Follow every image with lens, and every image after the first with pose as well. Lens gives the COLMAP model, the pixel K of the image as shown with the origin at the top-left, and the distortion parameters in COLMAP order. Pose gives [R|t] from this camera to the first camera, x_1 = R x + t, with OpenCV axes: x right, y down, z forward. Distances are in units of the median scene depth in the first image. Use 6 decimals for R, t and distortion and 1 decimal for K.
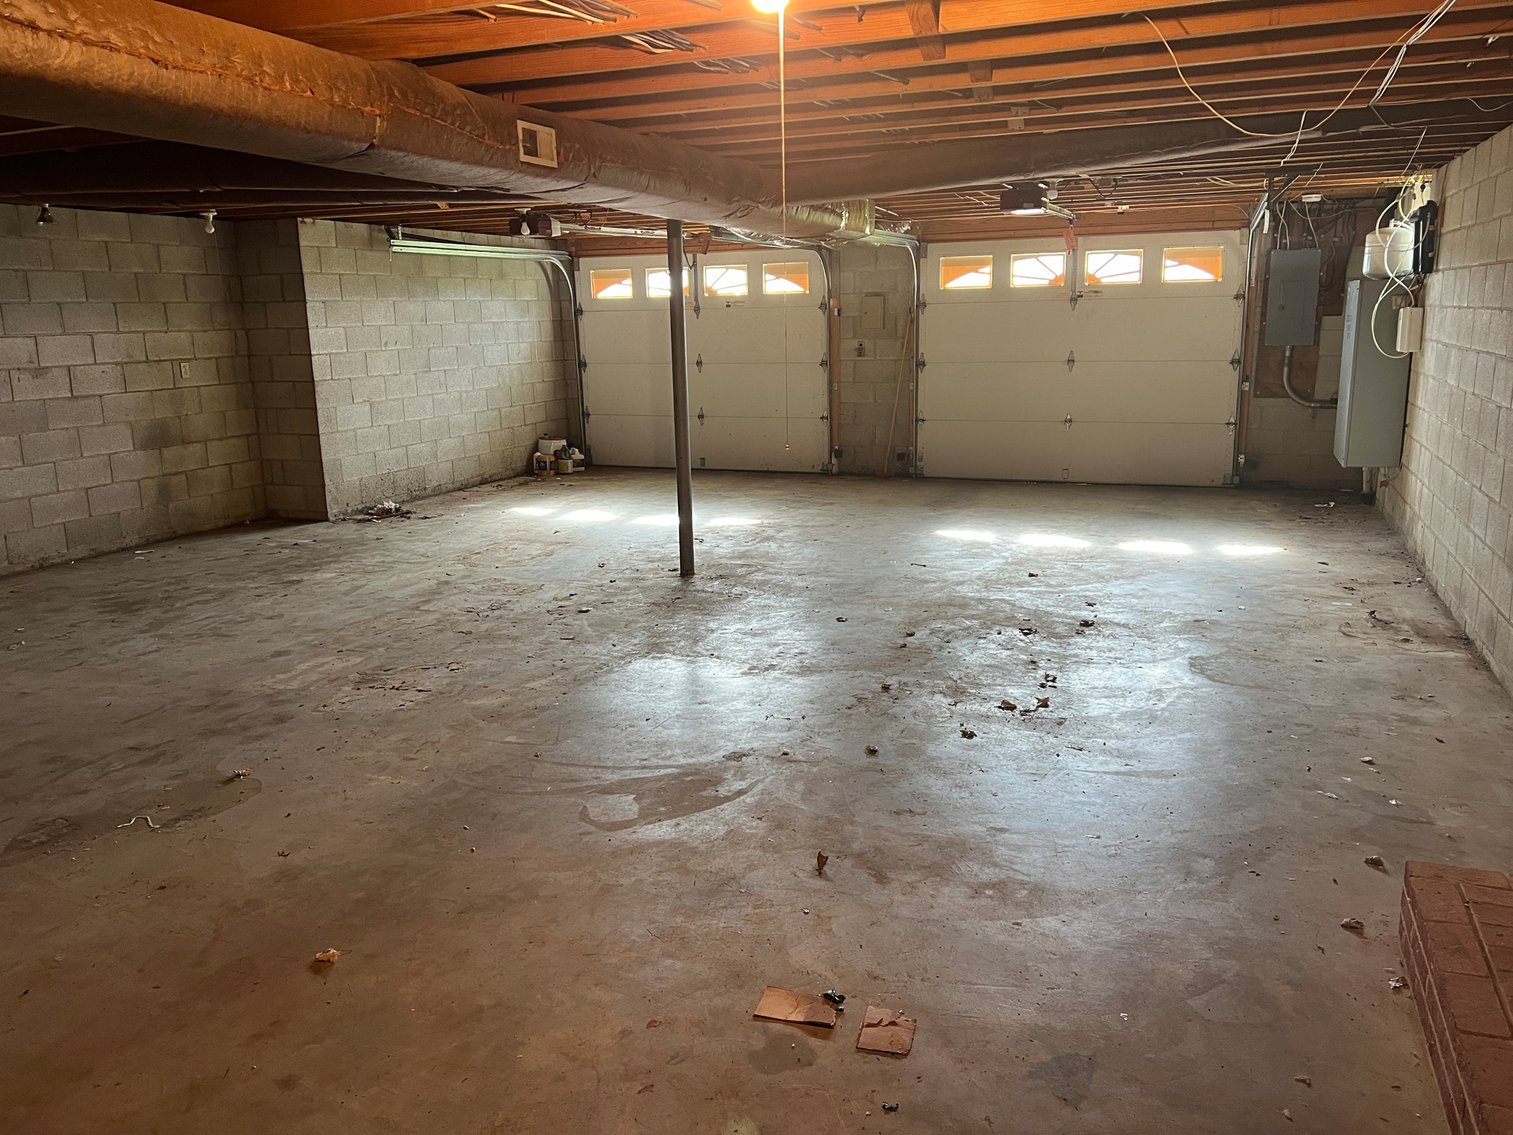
lens RADIAL K [[1138.3, 0, 756.5], [0, 1138.3, 567.5], [0, 0, 1]] dist [0.000081, -0.002319]
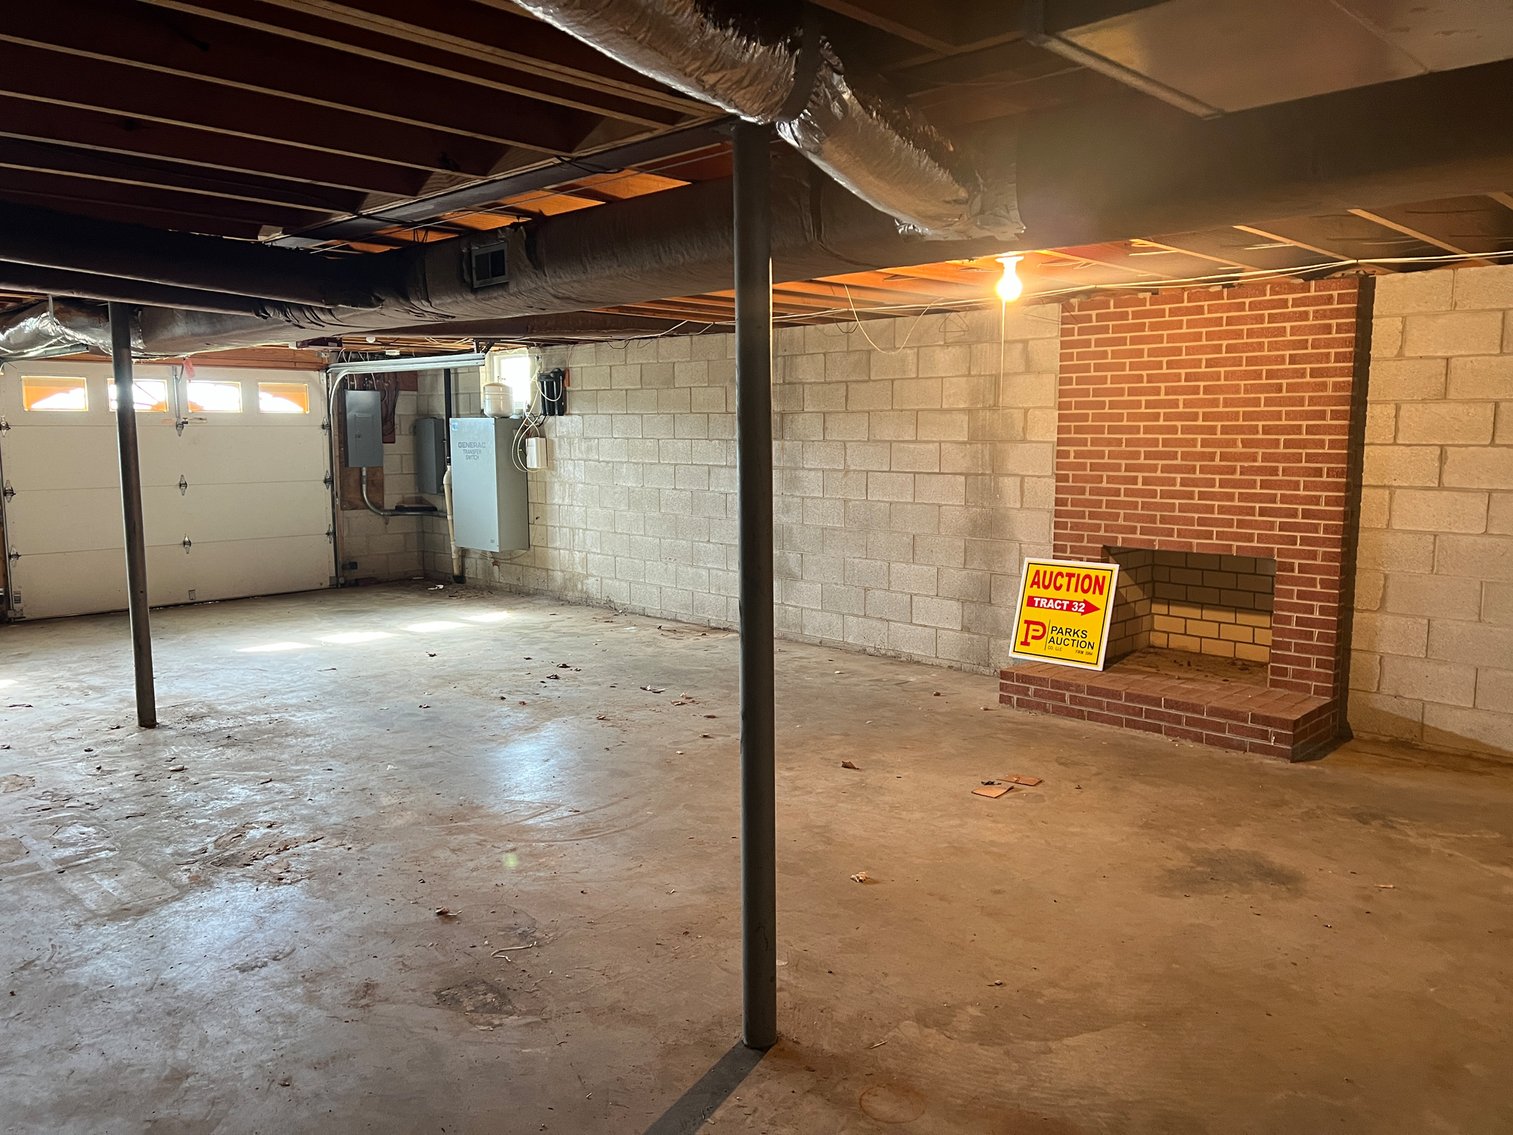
lens RADIAL K [[1161.3, 0, 753.8], [0, 1161.3, 561.2], [0, 0, 1]] dist [0.057299, -0.002364]
pose [[0.377136, -0.087784, 0.921988, -0.803346], [0.196296, 0.980458, 0.013057, -0.043415], [-0.905117, 0.176058, 0.386998, 0.221467]]
